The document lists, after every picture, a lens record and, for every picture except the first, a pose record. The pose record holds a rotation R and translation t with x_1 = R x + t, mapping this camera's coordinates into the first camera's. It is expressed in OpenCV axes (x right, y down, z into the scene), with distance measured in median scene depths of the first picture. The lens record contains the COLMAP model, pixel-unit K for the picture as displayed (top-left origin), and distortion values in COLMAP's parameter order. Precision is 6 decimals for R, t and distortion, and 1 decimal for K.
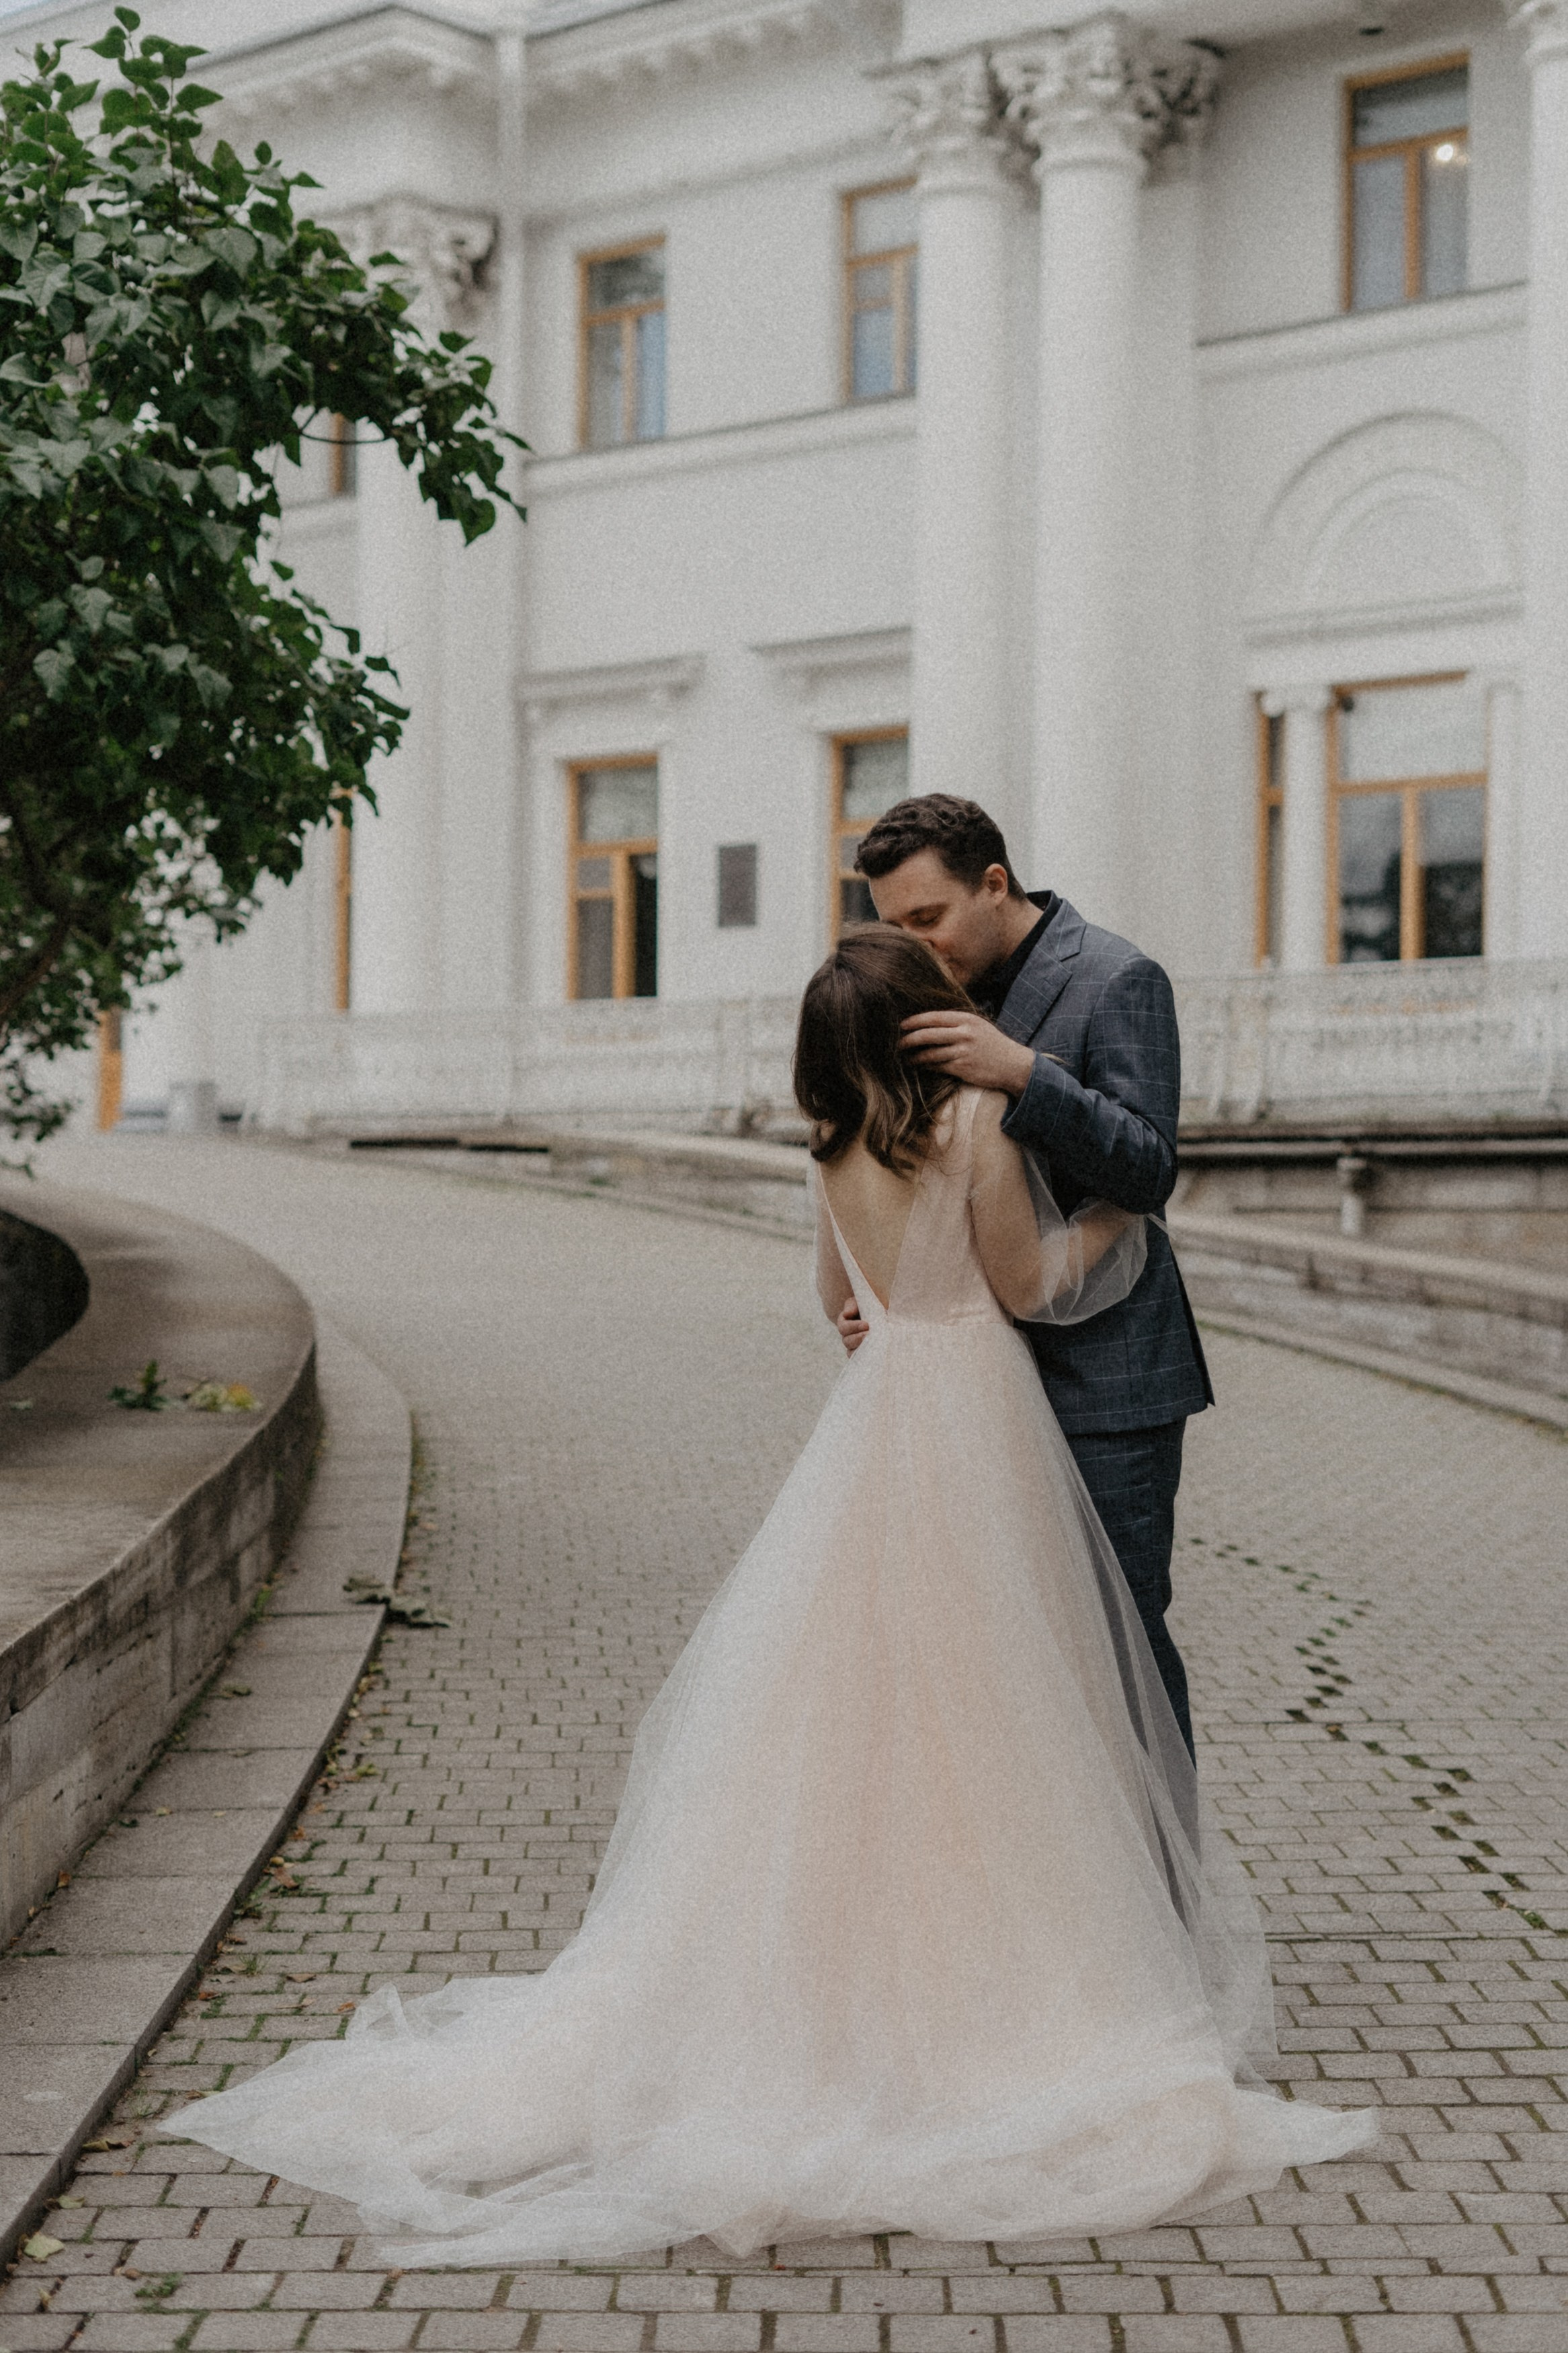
lens RADIAL K [[3308.0, 0, 784.0], [0, 3308.0, 1176.5], [0, 0, 1]] dist [0.000416, -0.012161]
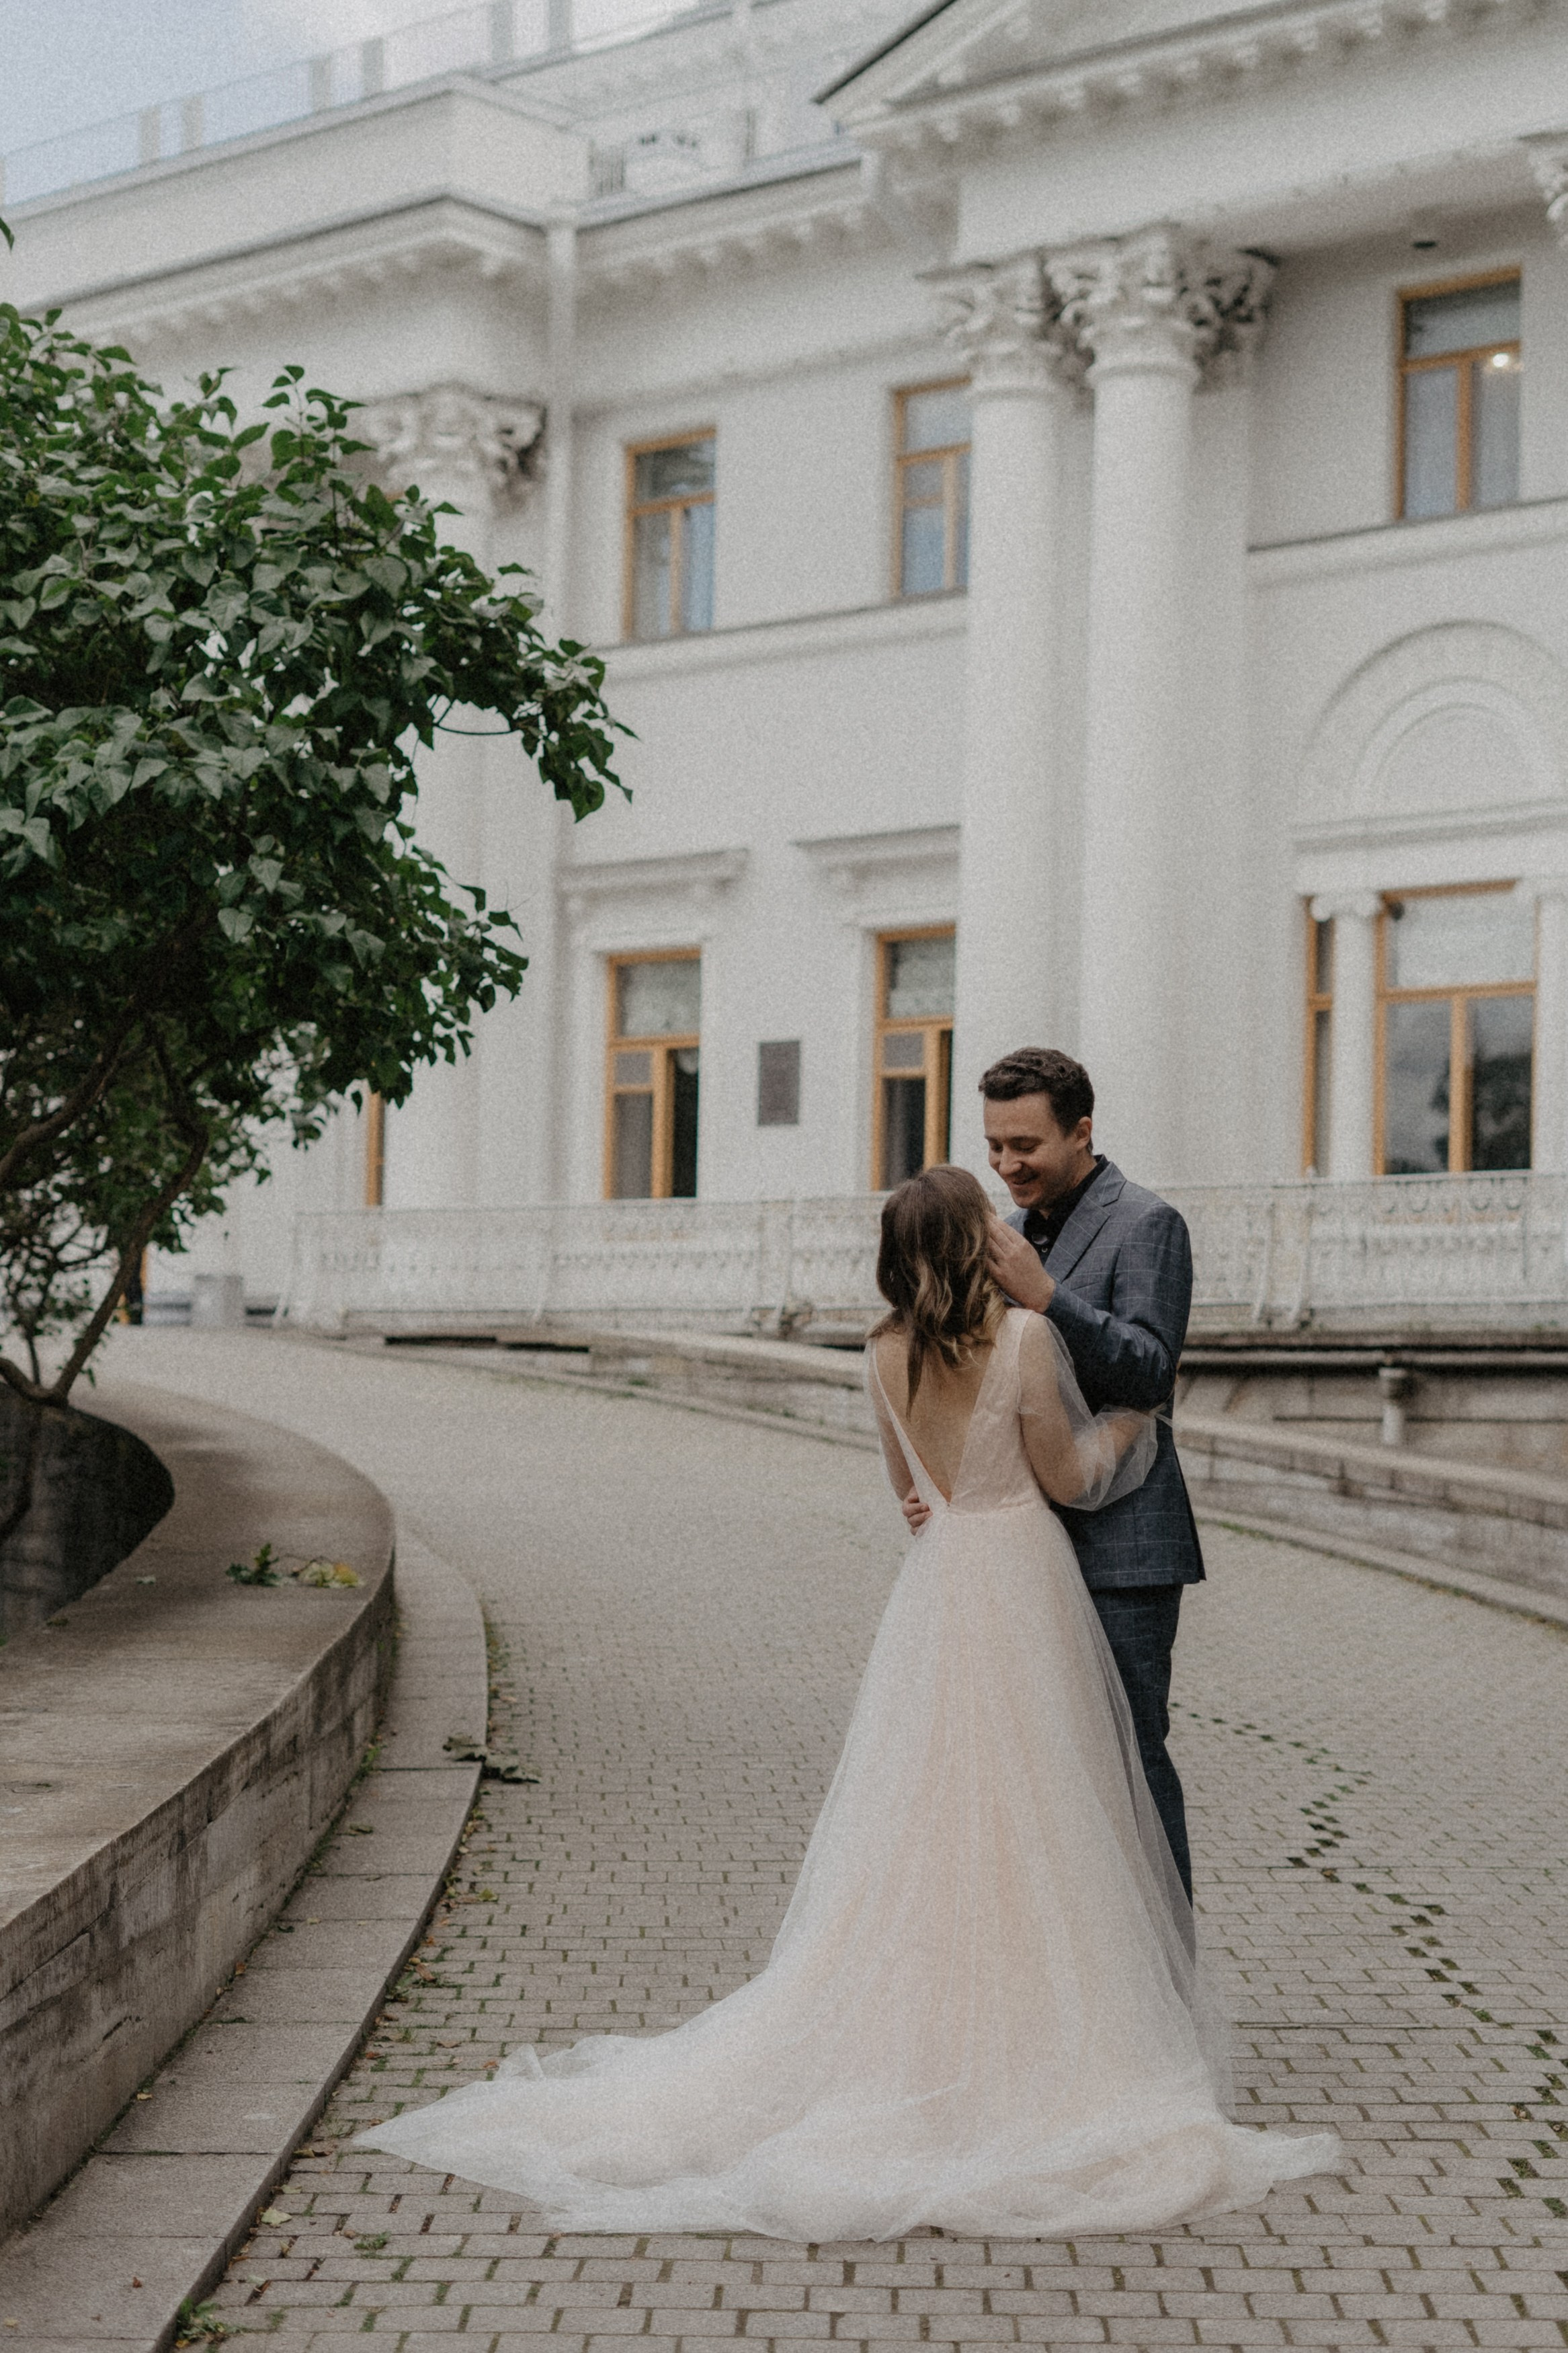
lens RADIAL K [[3349.2, 0, 1096.1], [0, 3349.2, 1368.3], [0, 0, 1]] dist [0.279205, 0.004877]
pose [[0.996607, 0.012955, 0.081285, -0.006765], [-0.012657, 0.999911, -0.004178, -0.000123], [-0.081332, 0.003135, 0.996682, -0.105208]]
